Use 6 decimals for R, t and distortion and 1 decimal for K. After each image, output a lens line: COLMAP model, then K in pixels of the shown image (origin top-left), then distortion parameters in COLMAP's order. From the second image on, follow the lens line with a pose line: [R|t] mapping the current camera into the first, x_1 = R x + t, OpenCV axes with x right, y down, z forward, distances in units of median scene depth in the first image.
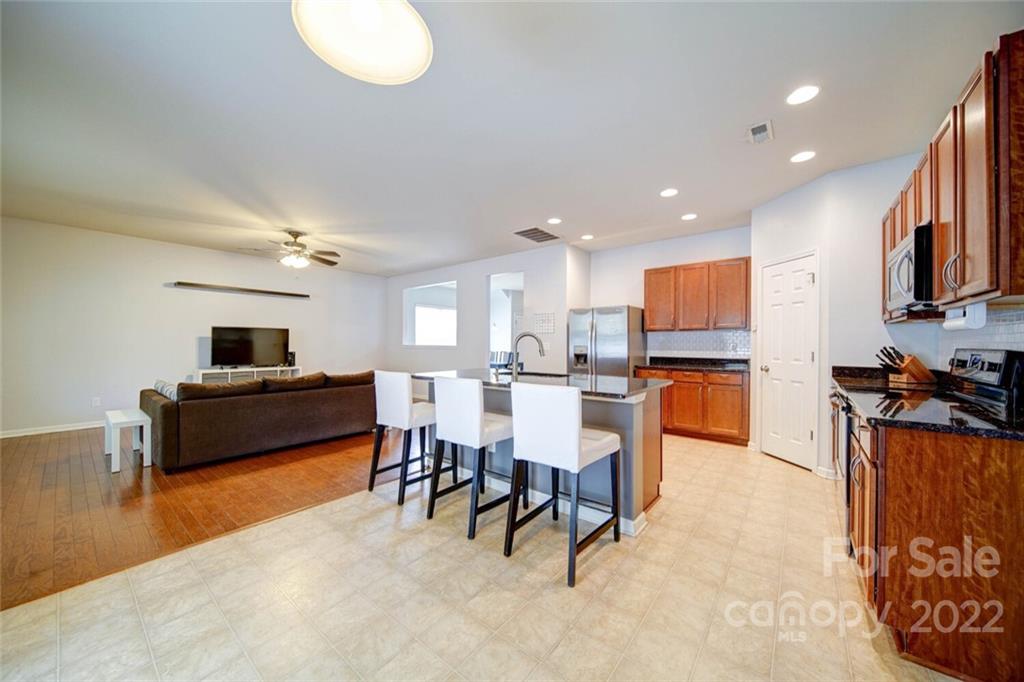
lens RADIAL K [[361.4, 0, 512.8], [0, 361.4, 341.8], [0, 0, 1]] dist [-0.001633, -0.000176]
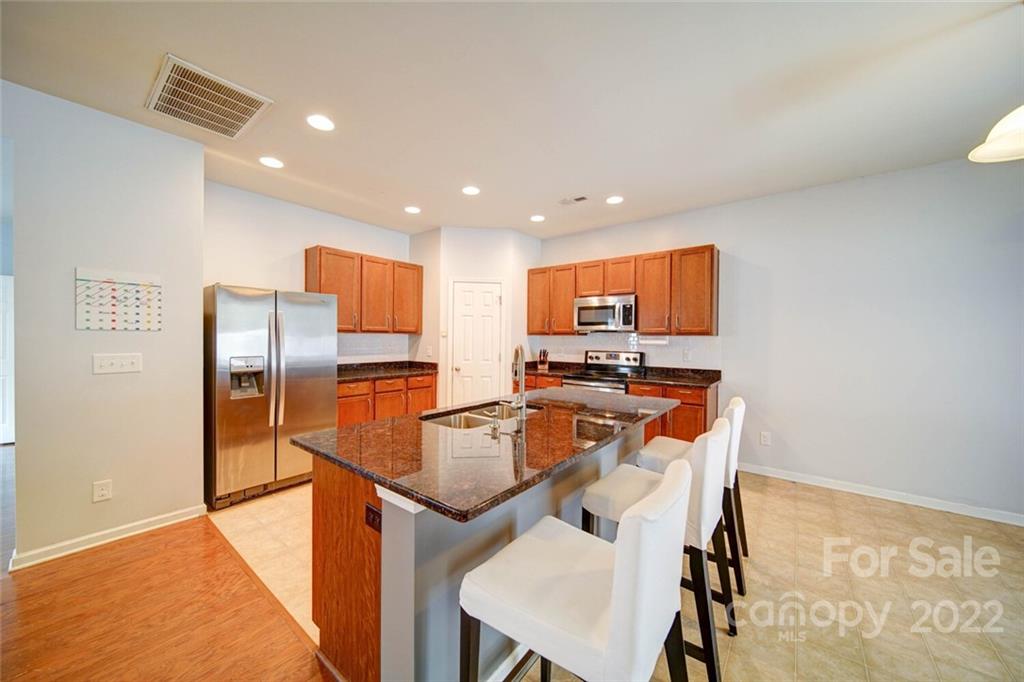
lens RADIAL K [[361.4, 0, 512.8], [0, 361.4, 341.8], [0, 0, 1]] dist [-0.001633, -0.000176]
pose [[-0.011588, -0.013965, 0.999835, -0.368428], [-0.010244, 0.999852, 0.013847, -0.023356], [-0.999880, -0.010082, -0.011729, 0.640783]]
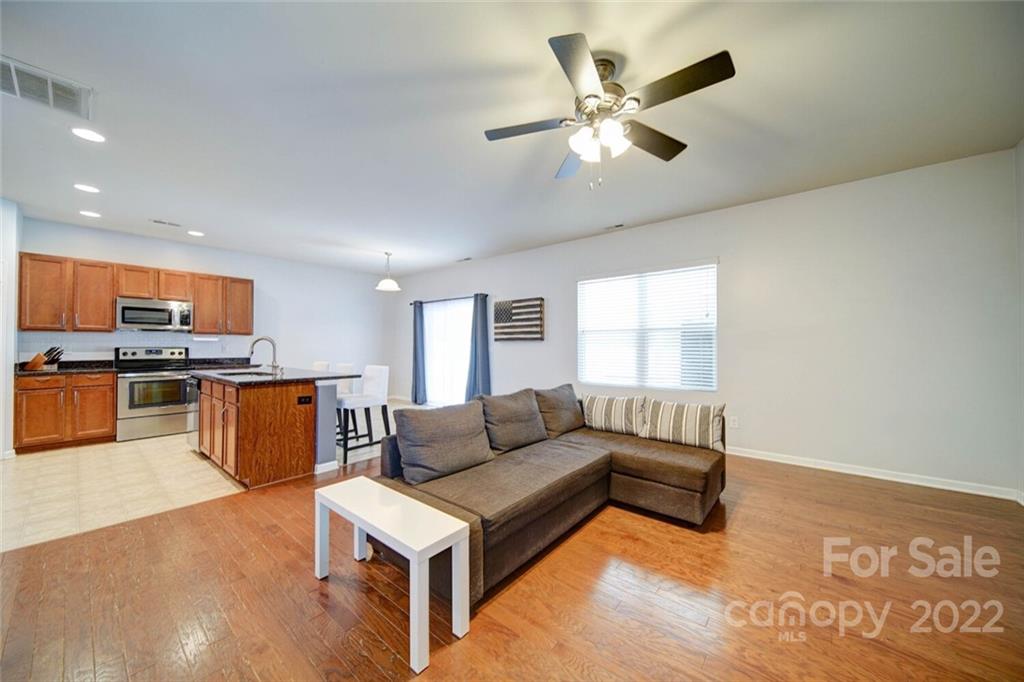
lens RADIAL K [[361.4, 0, 512.8], [0, 361.4, 341.8], [0, 0, 1]] dist [-0.001633, -0.000176]
pose [[-0.999903, -0.004483, 0.013221, -0.515428], [-0.004665, 0.999895, -0.013749, 0.002776], [-0.013158, -0.013810, -0.999818, 1.386048]]
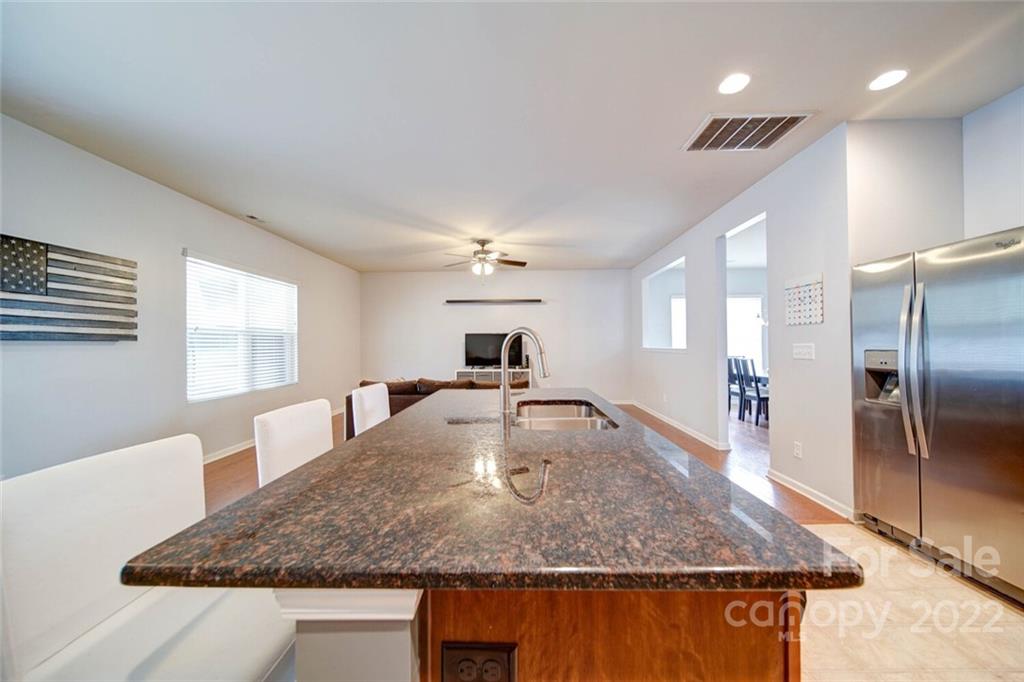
lens RADIAL K [[361.4, 0, 512.8], [0, 361.4, 341.8], [0, 0, 1]] dist [-0.001633, -0.000176]
pose [[0.611246, -0.017259, -0.791252, 0.268731], [0.013117, 0.999846, -0.011675, 0.001081], [0.791332, -0.003242, 0.611379, 0.431593]]
